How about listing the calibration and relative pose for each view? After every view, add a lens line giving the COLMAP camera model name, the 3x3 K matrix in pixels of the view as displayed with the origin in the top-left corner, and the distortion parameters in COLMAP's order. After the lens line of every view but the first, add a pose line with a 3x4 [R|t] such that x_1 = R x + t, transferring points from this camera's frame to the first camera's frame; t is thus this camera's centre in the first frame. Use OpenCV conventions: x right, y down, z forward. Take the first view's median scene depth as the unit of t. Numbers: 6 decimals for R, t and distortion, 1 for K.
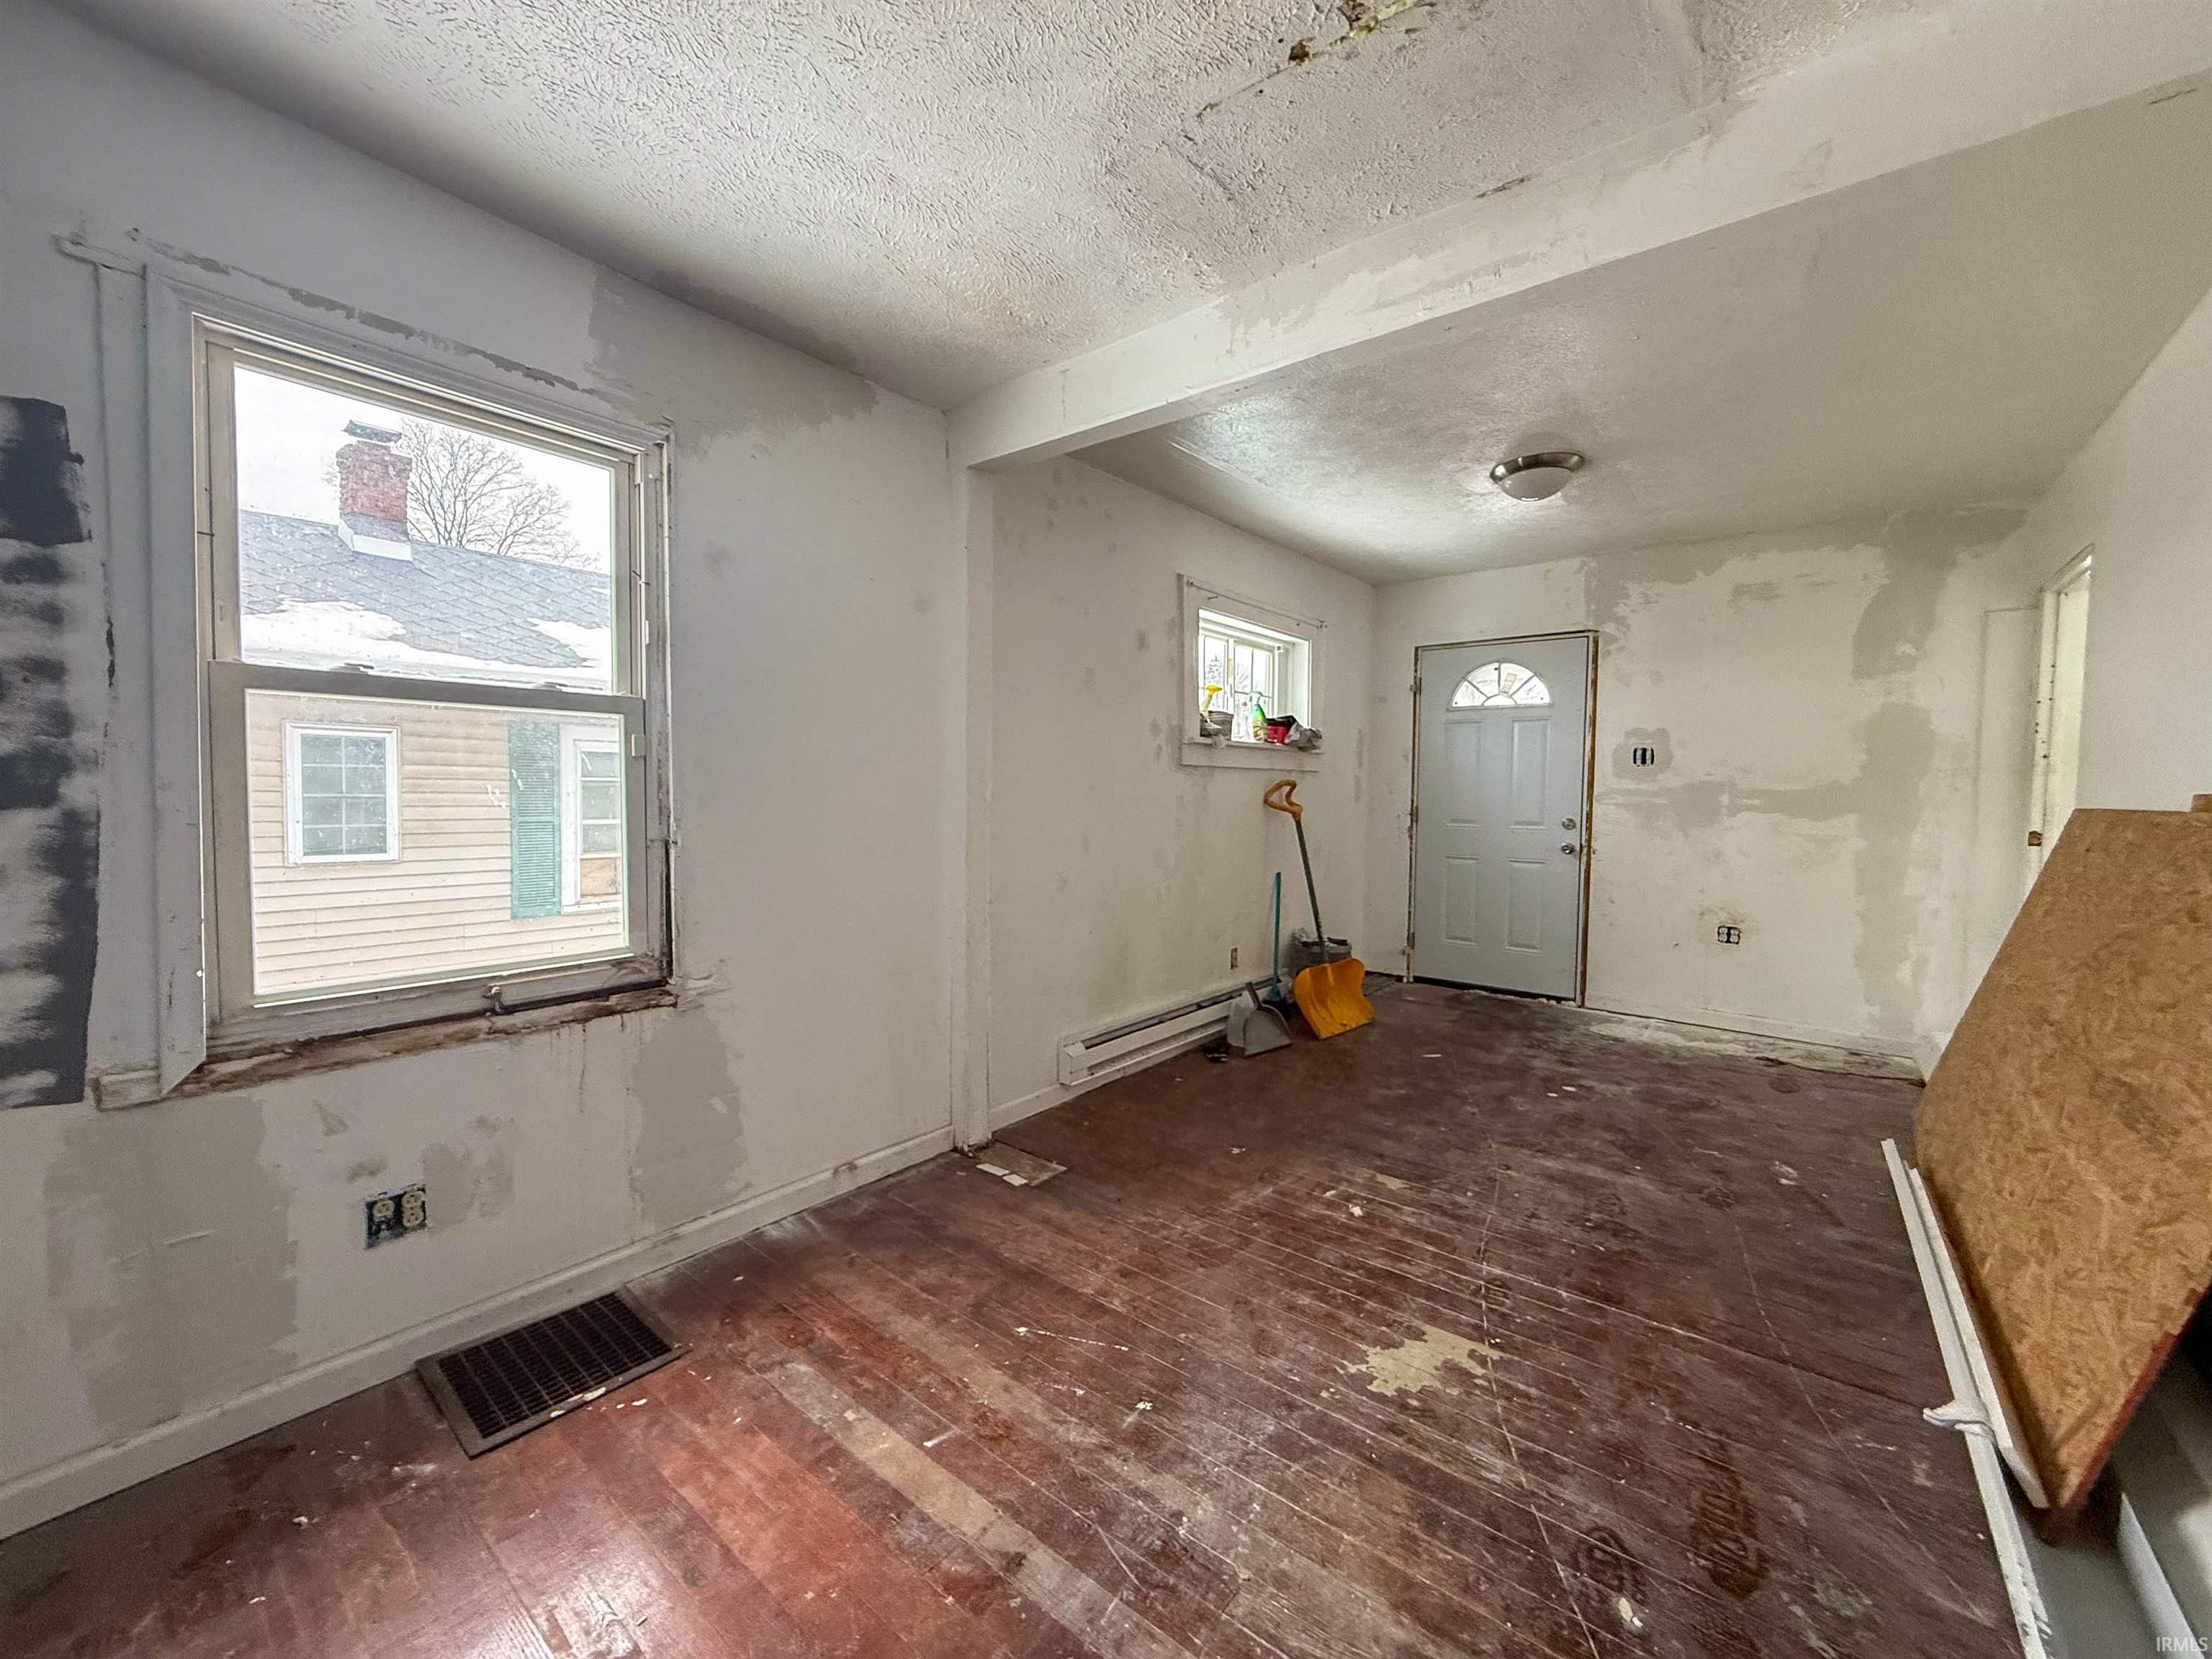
lens RADIAL K [[879.0, 0, 1102.3], [0, 879.0, 825.6], [0, 0, 1]] dist [0.000313, 0.000216]
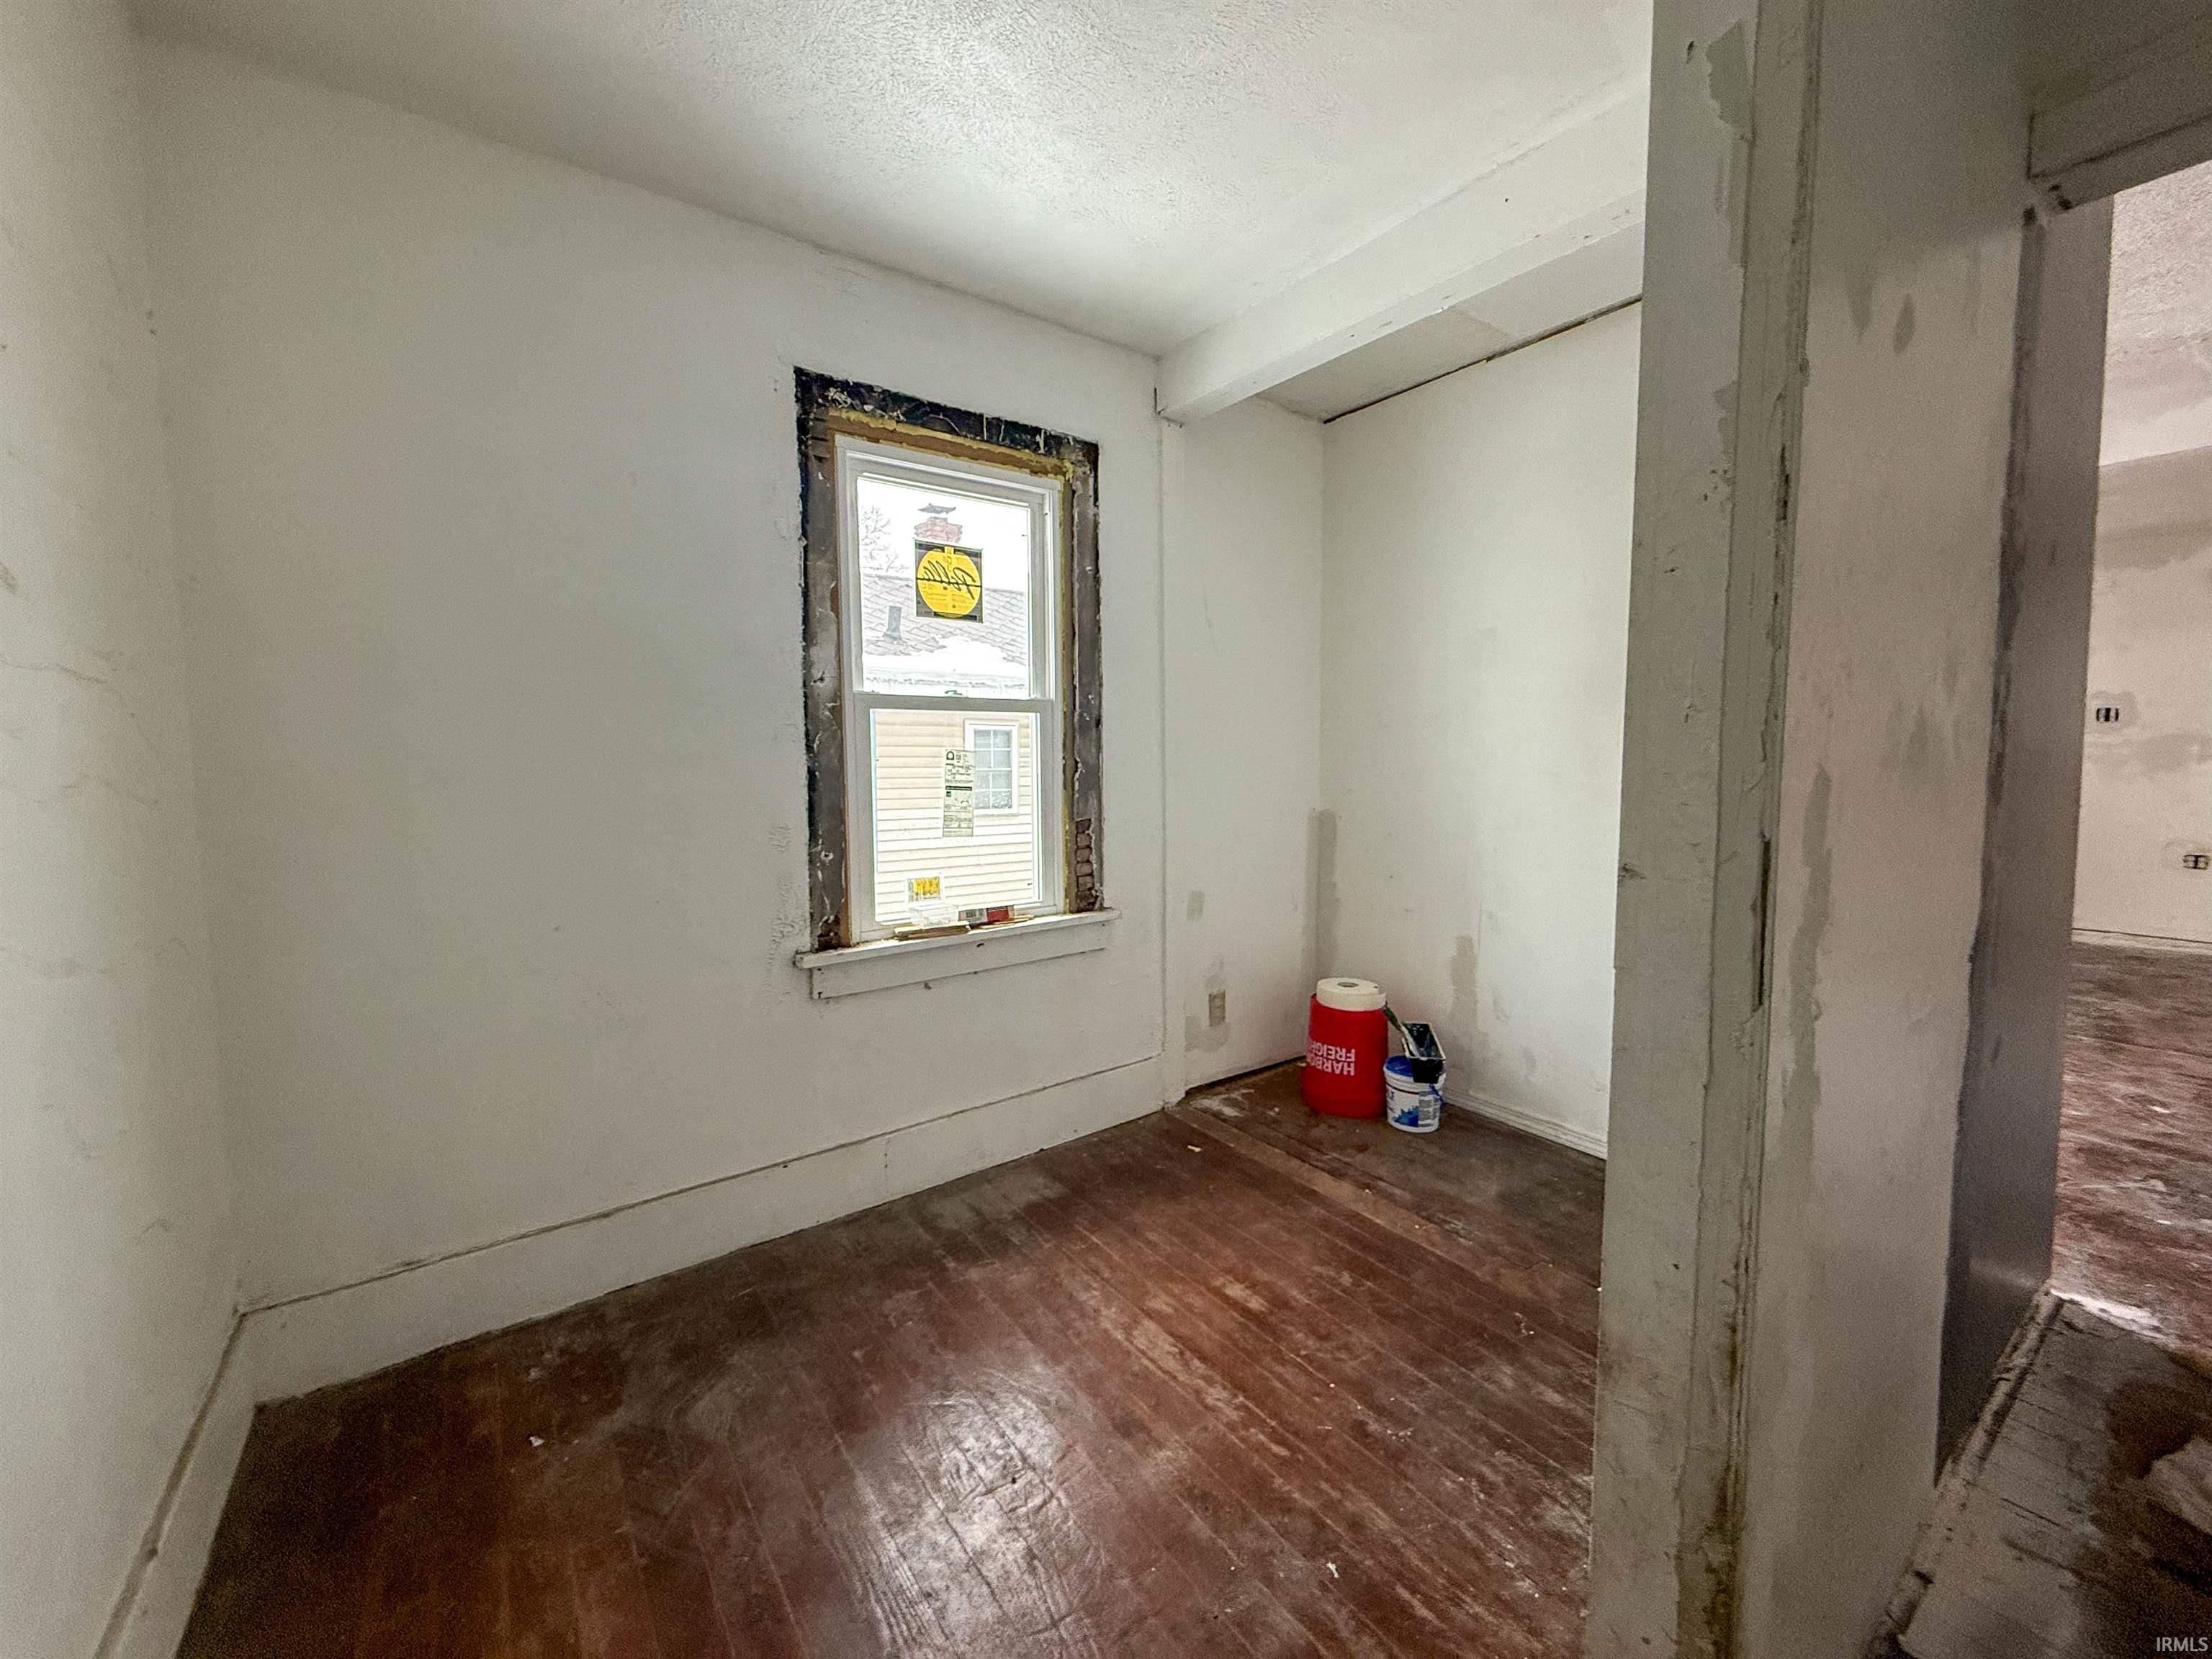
lens RADIAL K [[873.6, 0, 1104.6], [0, 873.6, 824.7], [0, 0, 1]] dist [-0.003181, 0.000611]
pose [[0.965875, -0.001823, -0.259003, -0.820700], [0.009960, 0.999497, 0.030108, 0.044770], [0.258818, -0.031660, 0.965407, -1.045509]]
